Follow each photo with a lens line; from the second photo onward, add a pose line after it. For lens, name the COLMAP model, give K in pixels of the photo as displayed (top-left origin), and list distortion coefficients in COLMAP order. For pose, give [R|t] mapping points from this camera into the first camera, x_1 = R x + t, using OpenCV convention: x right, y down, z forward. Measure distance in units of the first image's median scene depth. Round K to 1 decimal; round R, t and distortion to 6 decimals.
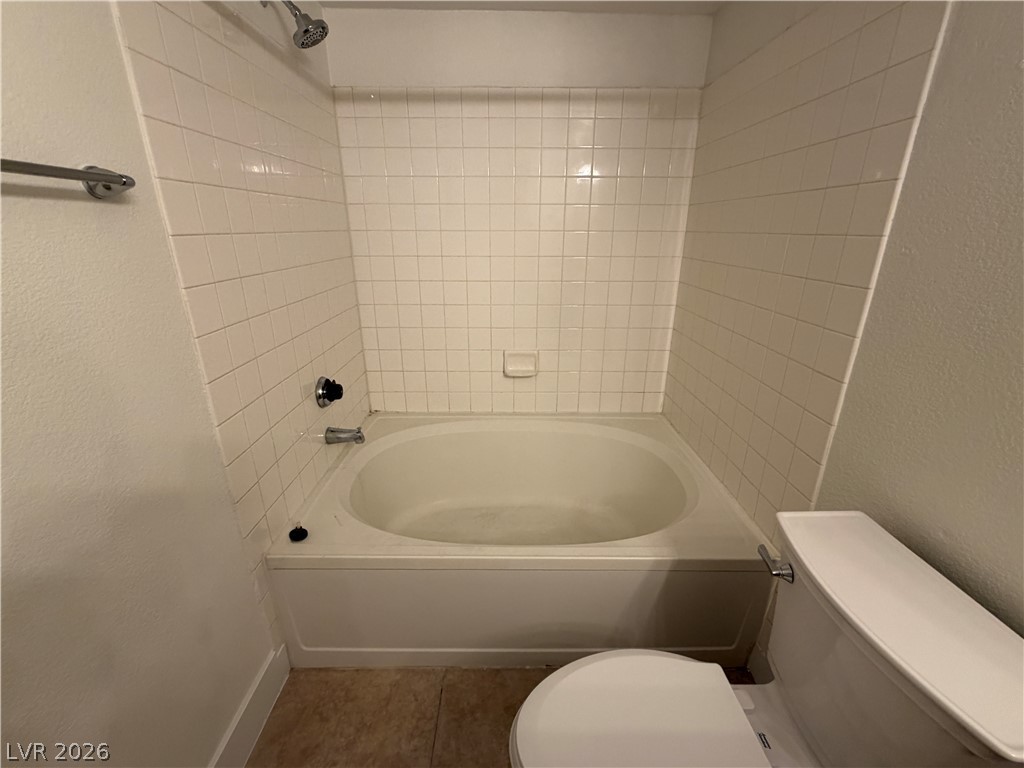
lens RADIAL K [[441.7, 0, 512.0], [0, 441.7, 384.0], [0, 0, 1]] dist [0.000391, -0.000016]
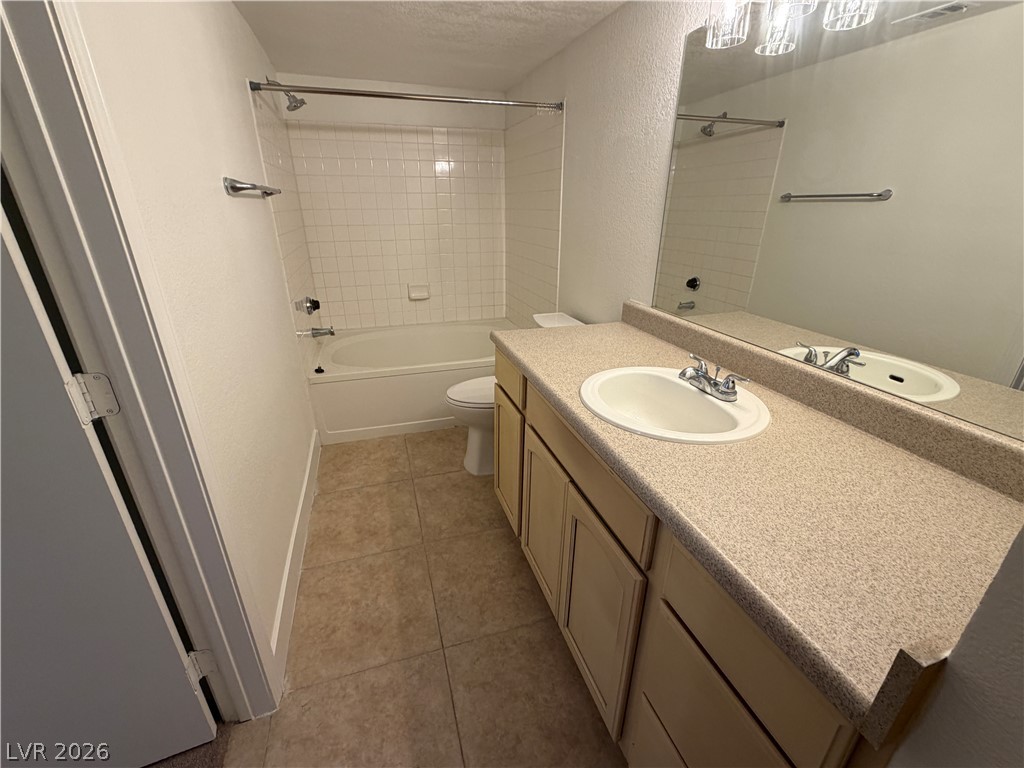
lens RADIAL K [[441.7, 0, 512.0], [0, 441.7, 384.0], [0, 0, 1]] dist [0.000391, -0.000016]
pose [[0.956114, -0.114683, 0.269619, -0.153144], [0.102931, 0.993032, 0.057376, 0.274006], [-0.274321, -0.027105, 0.961256, -0.788308]]
